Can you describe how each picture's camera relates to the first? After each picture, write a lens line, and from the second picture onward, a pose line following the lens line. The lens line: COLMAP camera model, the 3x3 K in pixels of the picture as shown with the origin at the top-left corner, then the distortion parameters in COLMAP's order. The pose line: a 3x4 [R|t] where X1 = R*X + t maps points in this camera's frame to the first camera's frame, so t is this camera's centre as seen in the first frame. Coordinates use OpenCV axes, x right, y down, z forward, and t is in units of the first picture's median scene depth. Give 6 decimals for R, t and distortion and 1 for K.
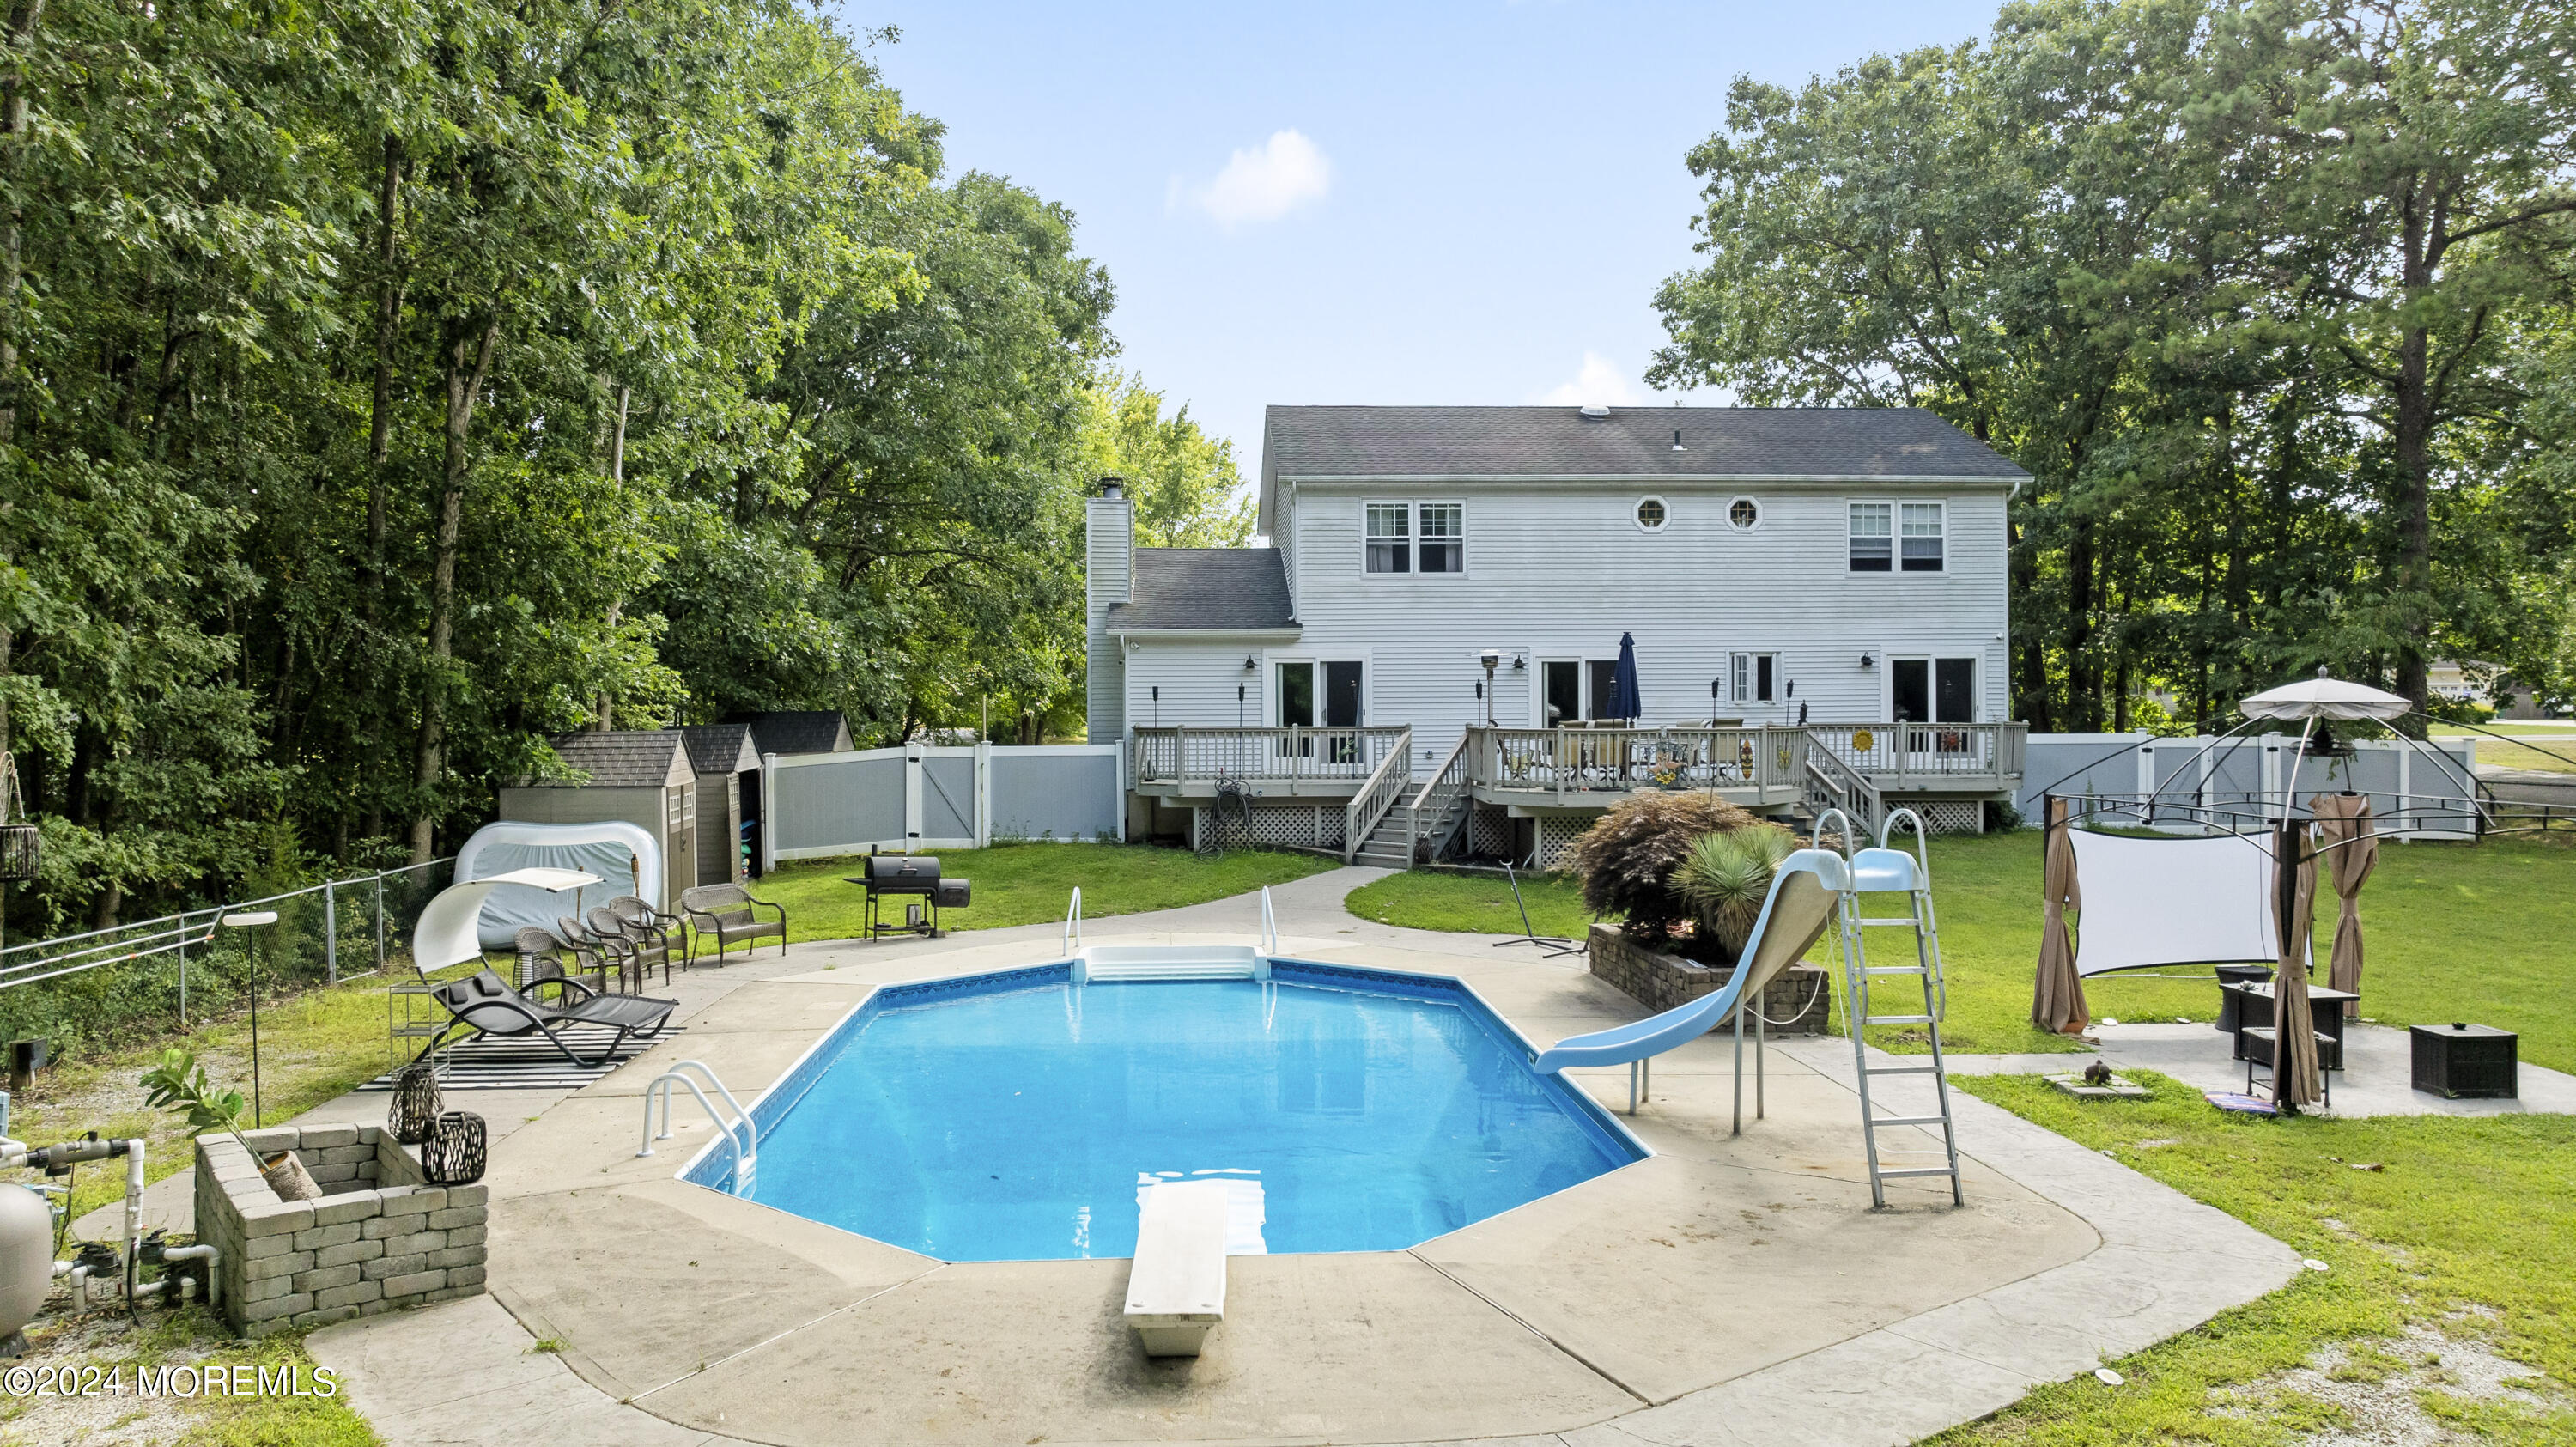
lens RADIAL K [[1868.3, 0, 1274.8], [0, 1868.3, 745.2], [0, 0, 1]] dist [-0.002698, -0.005112]
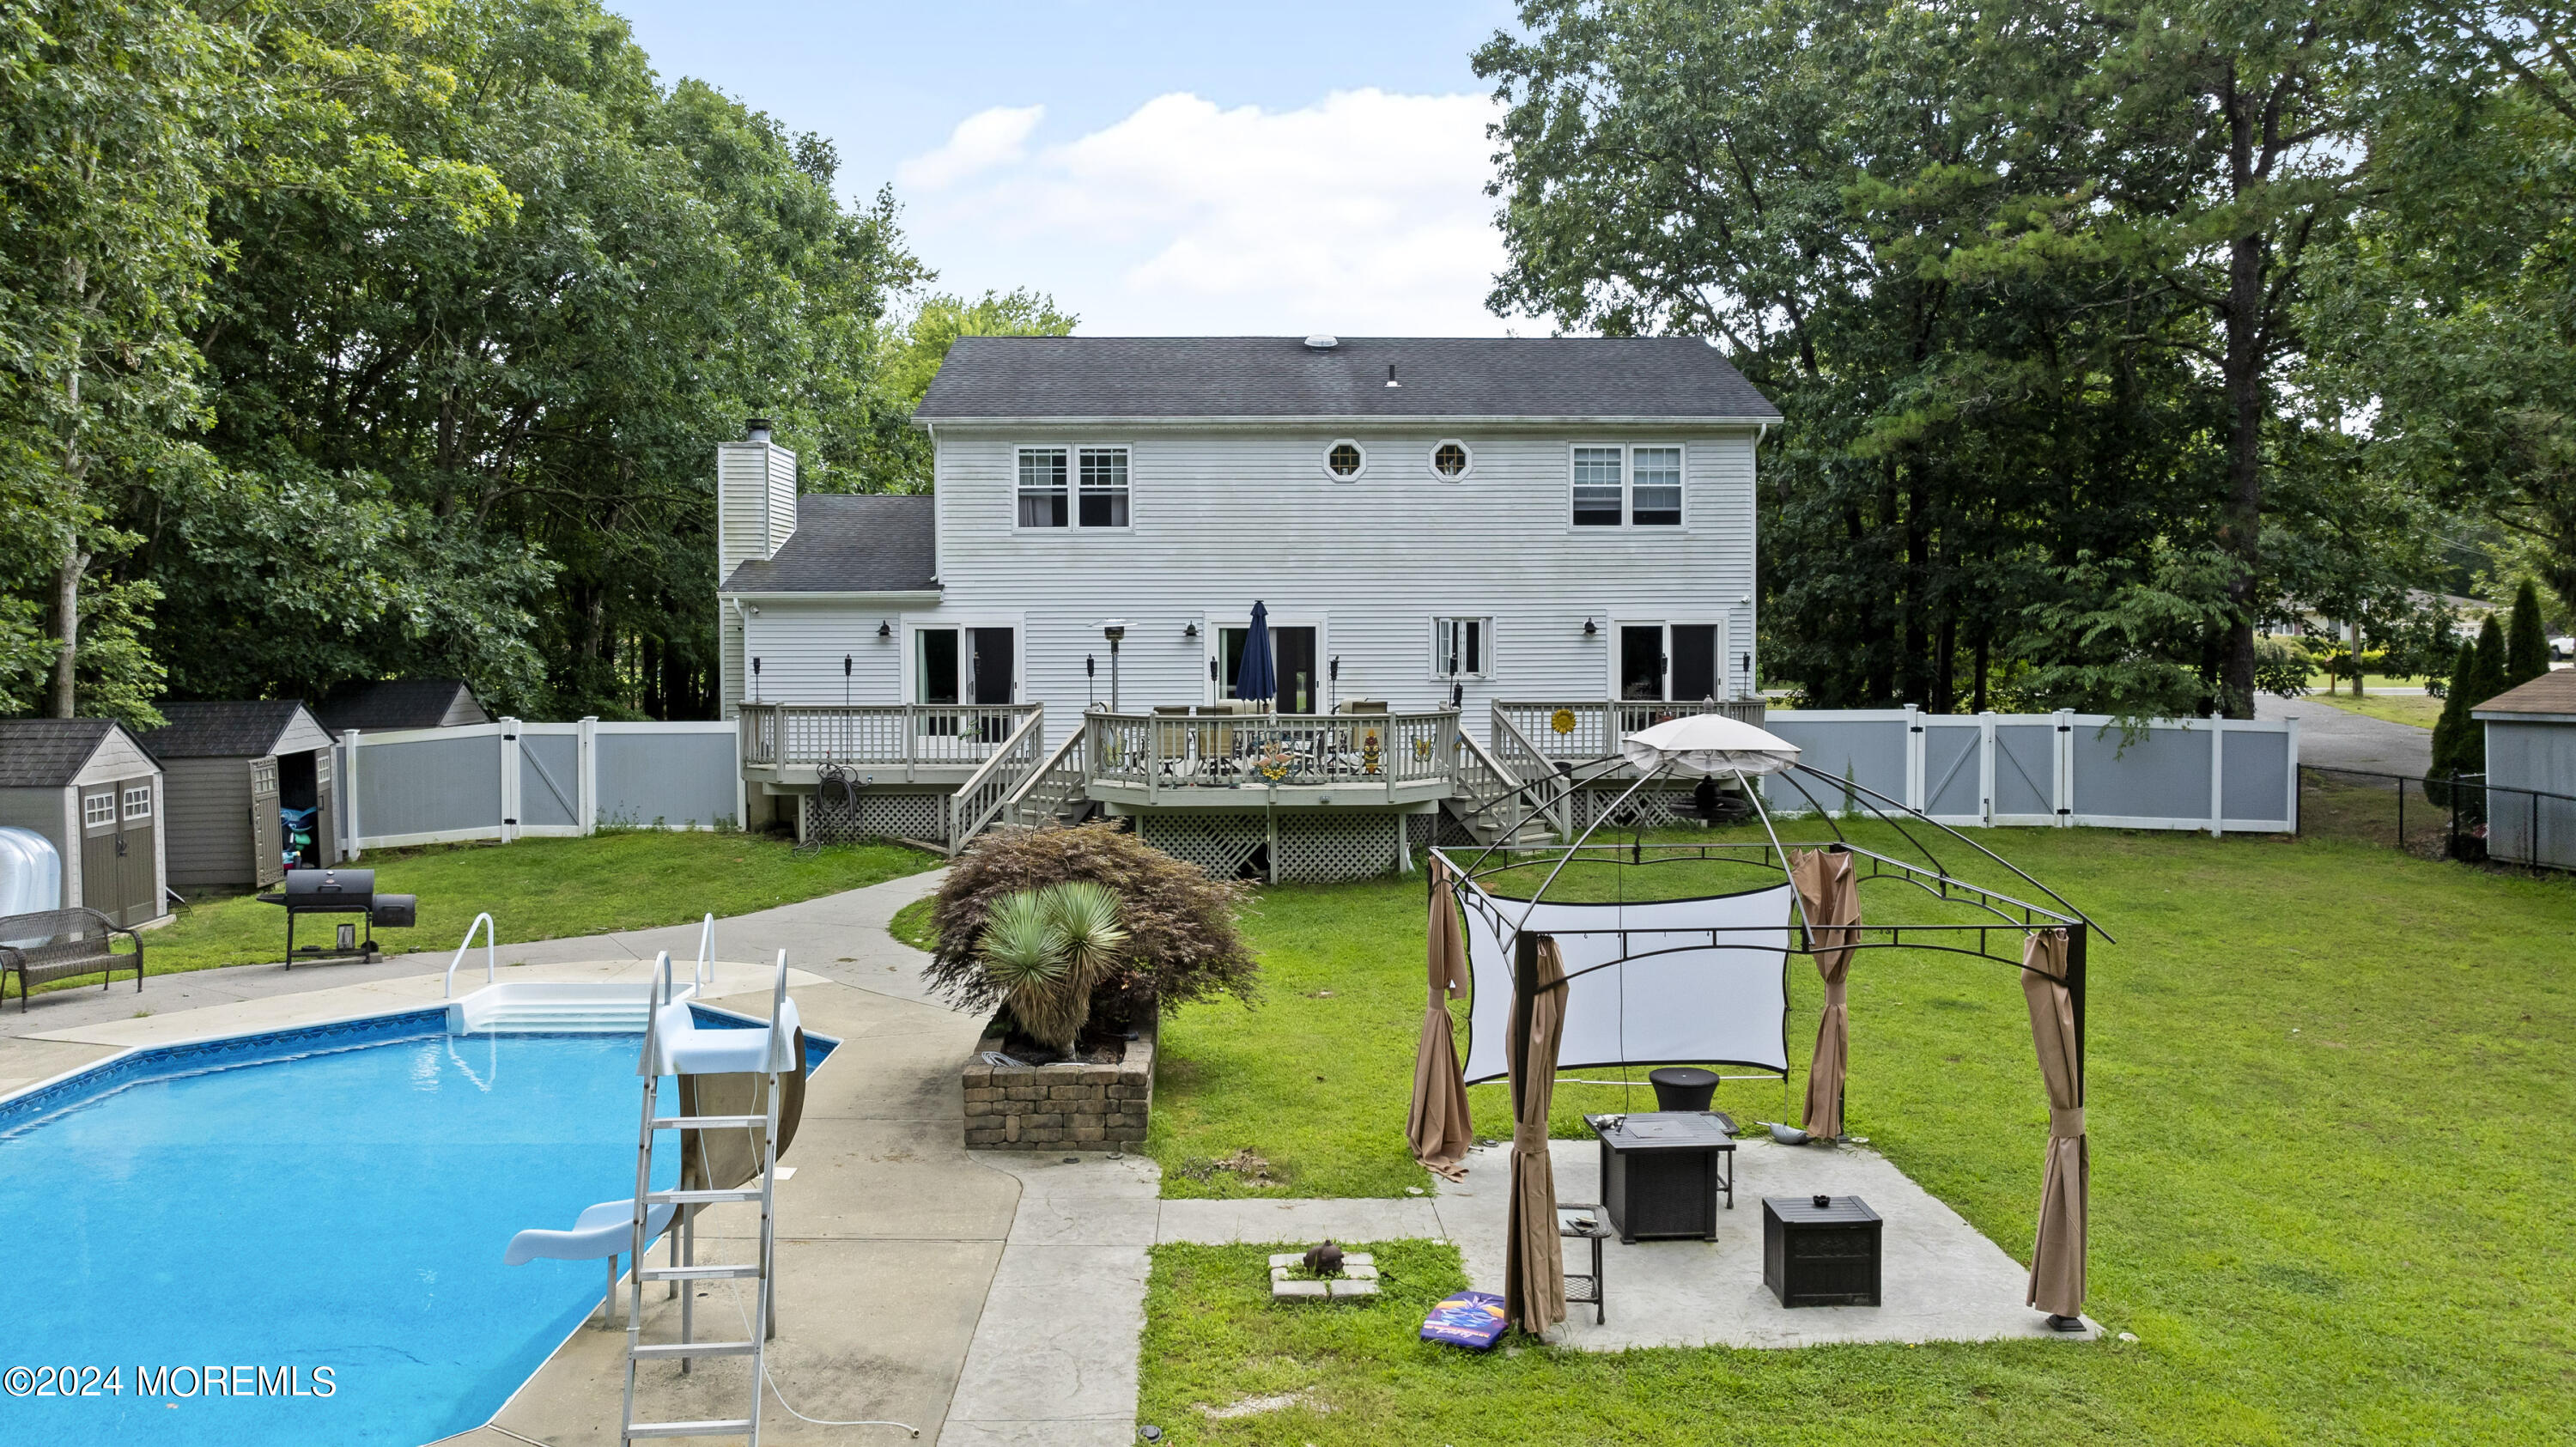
lens RADIAL K [[1852.4, 0, 1288.0], [0, 1852.4, 723.5], [0, 0, 1]] dist [-0.003379, -0.006694]
pose [[0.999622, 0.003862, -0.027225, 0.200630], [-0.003070, 0.999573, 0.029066, -0.025354], [0.027326, -0.028972, 0.999207, 0.125383]]
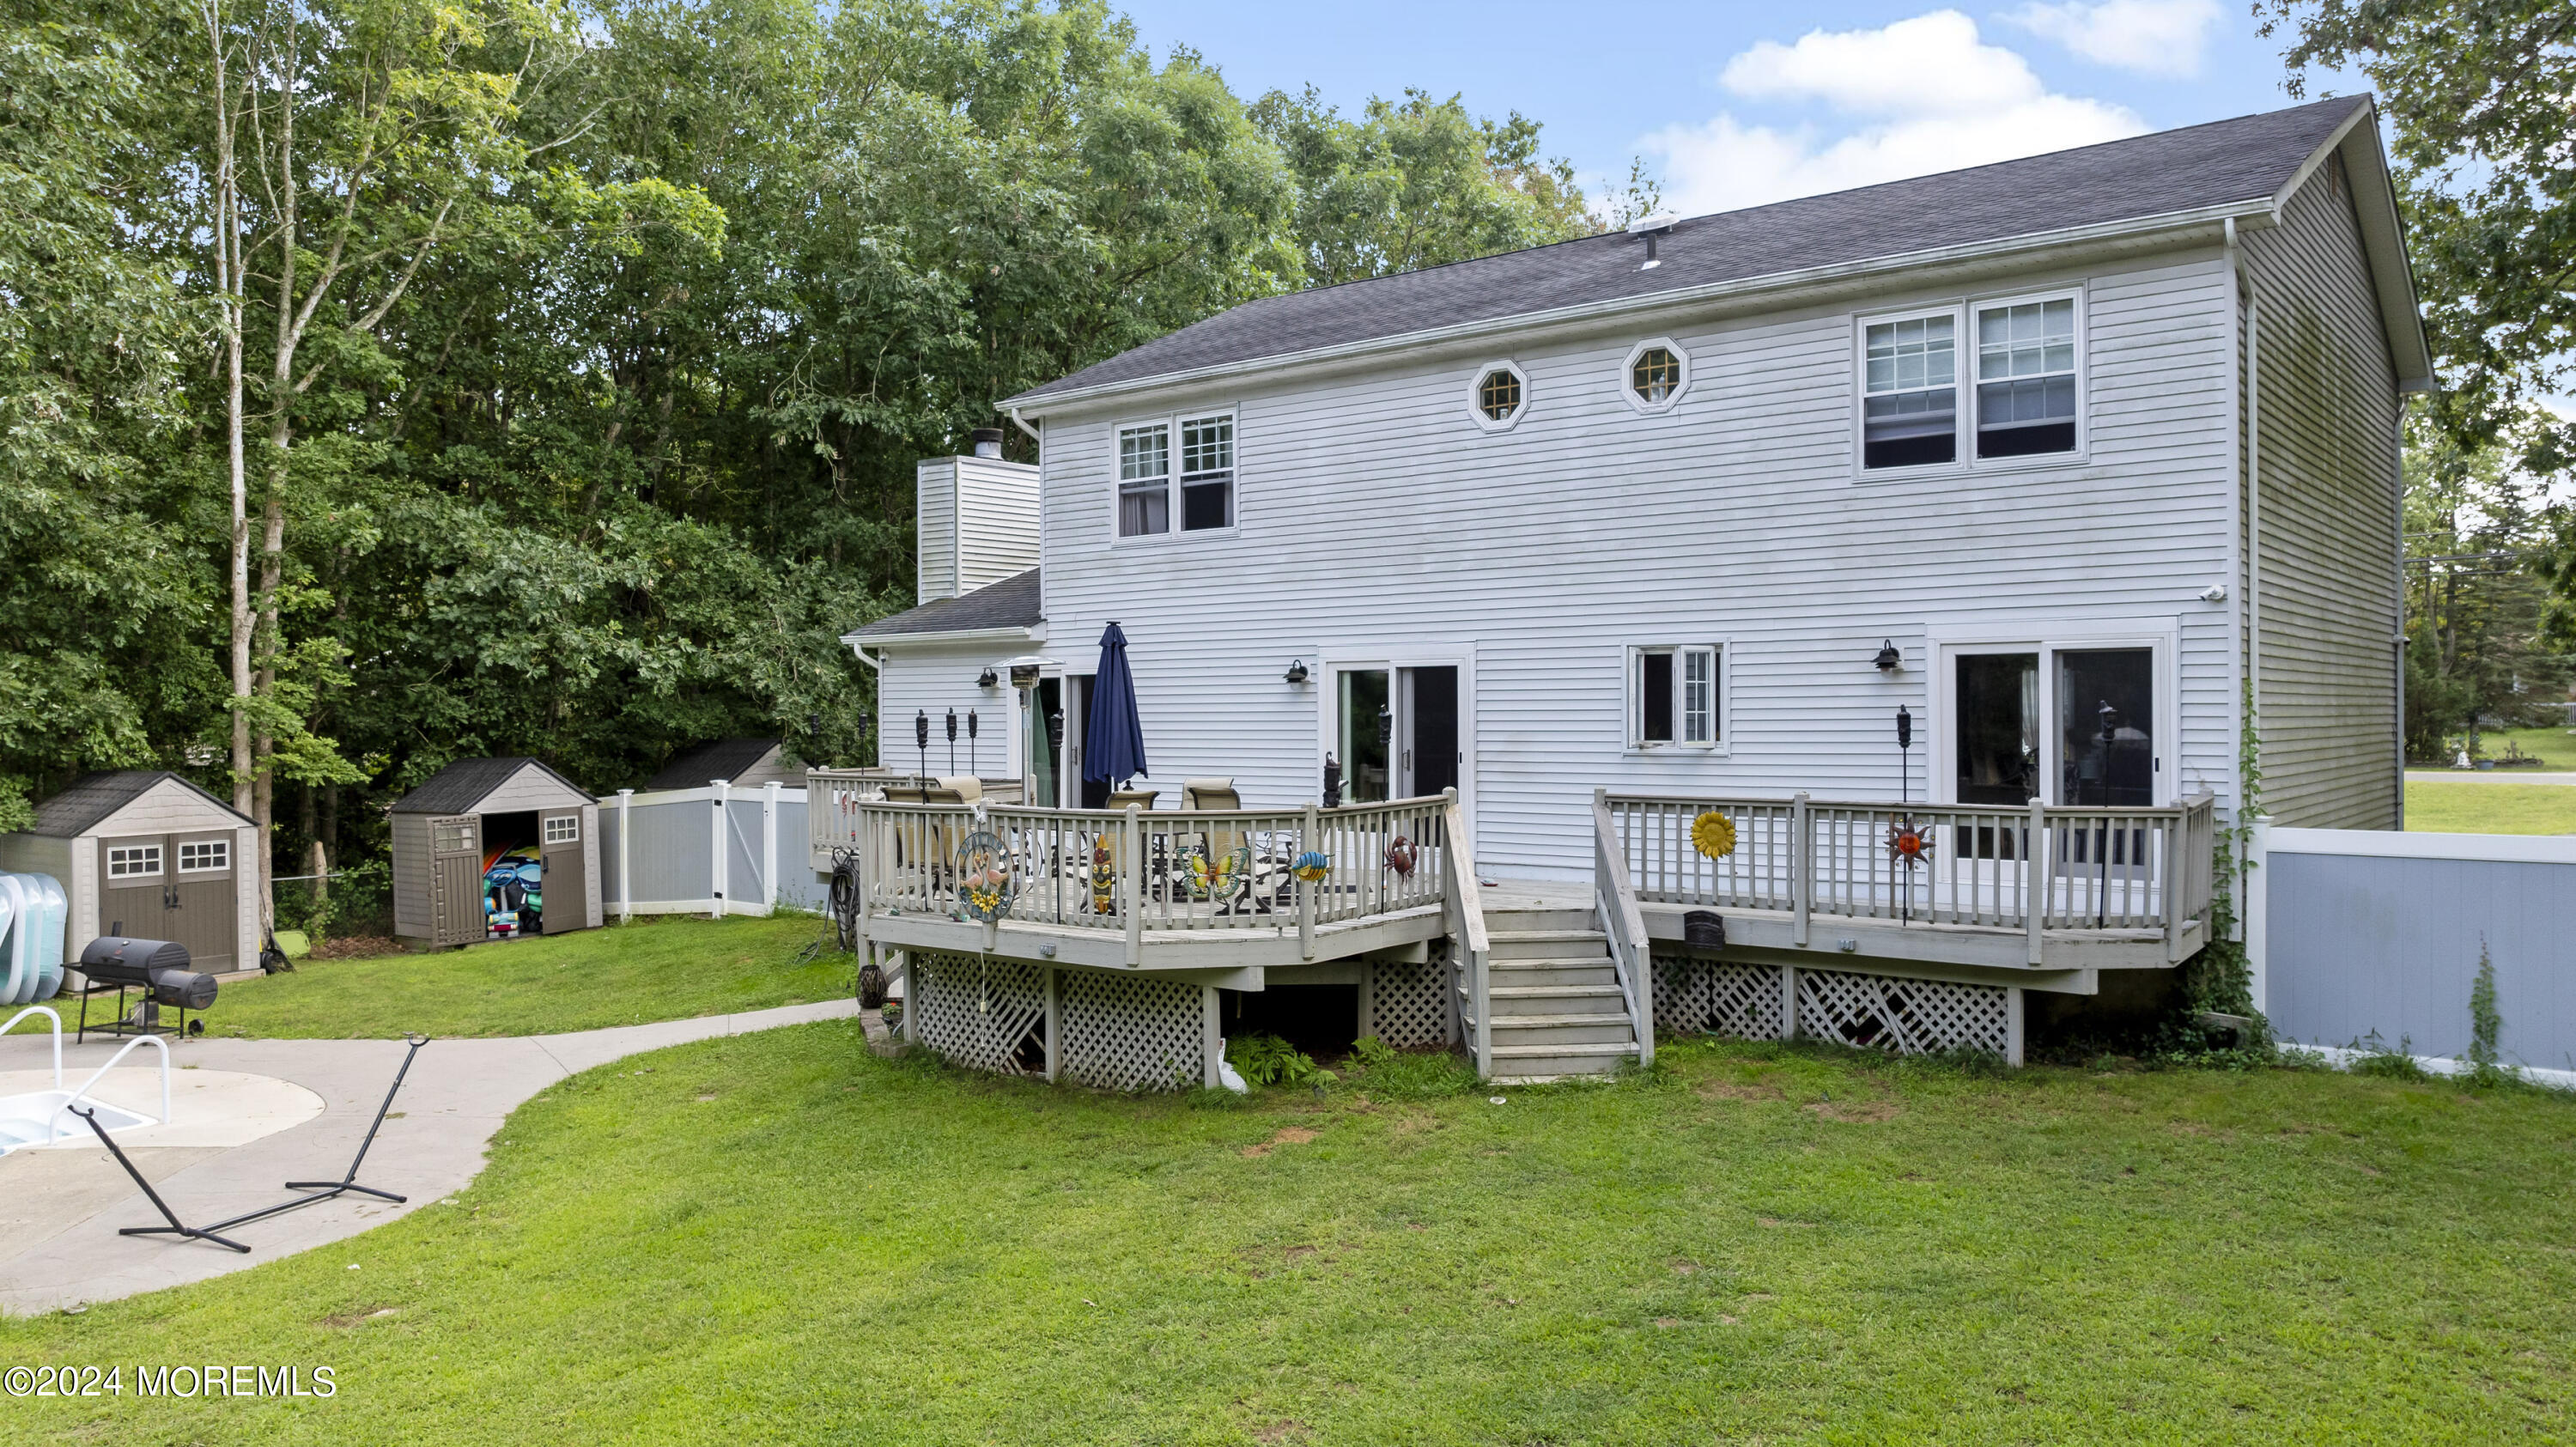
lens RADIAL K [[1852.4, 0, 1288.0], [0, 1852.4, 723.5], [0, 0, 1]] dist [-0.003379, -0.006694]
pose [[0.746223, 0.004287, -0.665682, 0.517270], [-0.013931, 0.999861, -0.009178, -0.023156], [0.665550, 0.016123, 0.746179, 0.563653]]
